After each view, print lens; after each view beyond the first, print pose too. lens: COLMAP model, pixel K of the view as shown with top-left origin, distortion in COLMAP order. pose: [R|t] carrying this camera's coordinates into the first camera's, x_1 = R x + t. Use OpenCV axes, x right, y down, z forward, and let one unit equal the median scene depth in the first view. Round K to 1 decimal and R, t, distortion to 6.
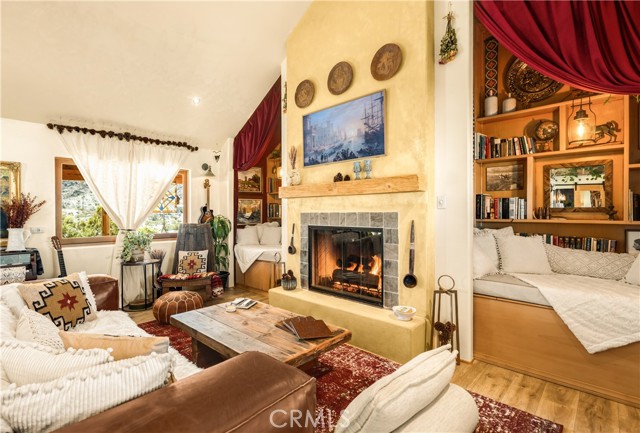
lens RADIAL K [[310.6, 0, 295.9], [0, 310.6, 213.6], [0, 0, 1]] dist [0.000995, 0.000280]
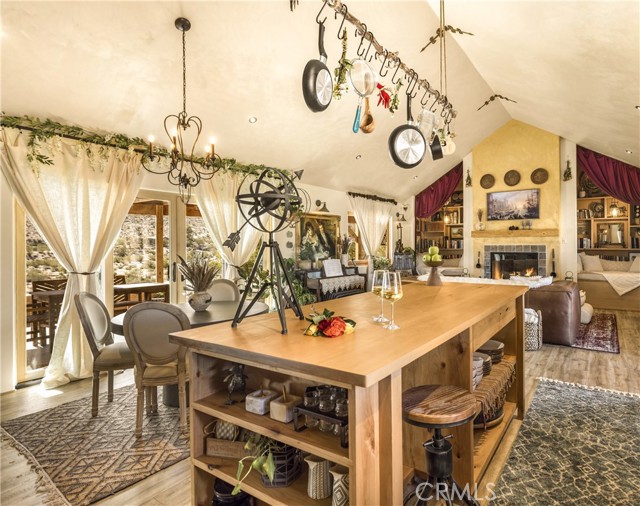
lens RADIAL K [[355.8, 0, 390.0], [0, 355.8, 244.1], [0, 0, 1]] dist [0.002288, 0.000107]
pose [[0.969060, 0.000206, 0.246824, -1.233066], [0.001502, 0.999976, -0.006732, 0.003938], [-0.246820, 0.006894, 0.969037, -1.063272]]
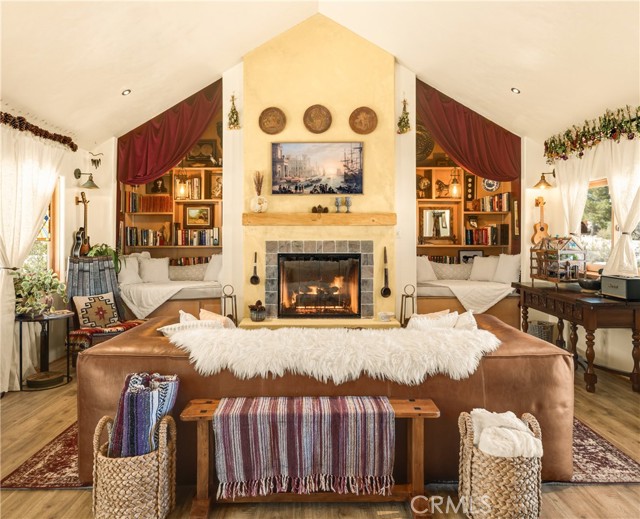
lens RADIAL K [[459.1, 0, 318.8], [0, 459.1, 230.8], [0, 0, 1]] dist [0.000262, -0.000314]
pose [[0.696005, 0.009573, 0.717974, -1.063883], [0.000262, 0.999908, -0.013587, -0.016891], [-0.718037, 0.009645, 0.695938, -0.140273]]
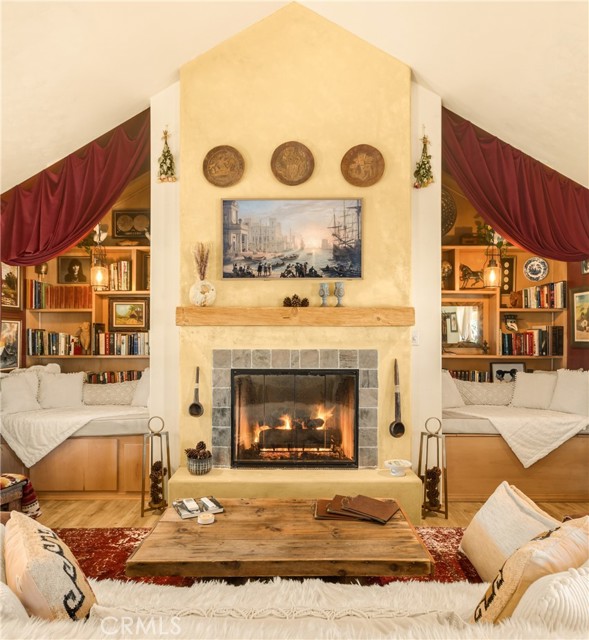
lens RADIAL K [[472.2, 0, 293.9], [0, 472.2, 337.4], [0, 0, 1]] dist [0.000482, 0.002928]
pose [[0.704924, 0.010103, 0.709211, -0.655233], [-0.002153, 0.999924, -0.012104, -0.018776], [-0.709280, 0.007005, 0.704892, 0.236697]]
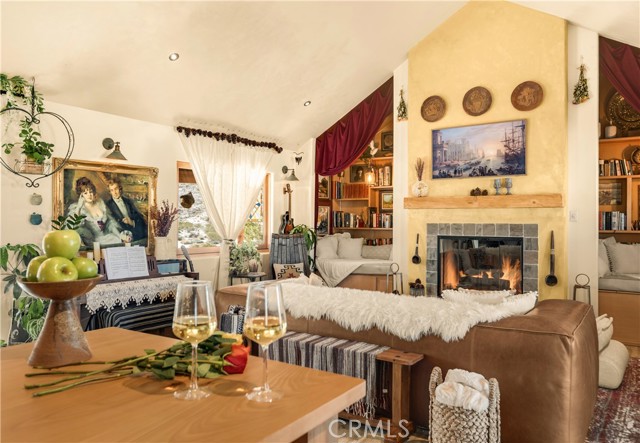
lens RADIAL K [[490.3, 0, 303.4], [0, 490.3, 217.8], [0, 0, 1]] dist [0.001746, -0.001920]
pose [[0.984565, 0.009625, 0.174754, -0.792140], [-0.008224, 0.999928, -0.008739, -0.003391], [-0.174826, 0.007167, 0.984573, -0.619810]]
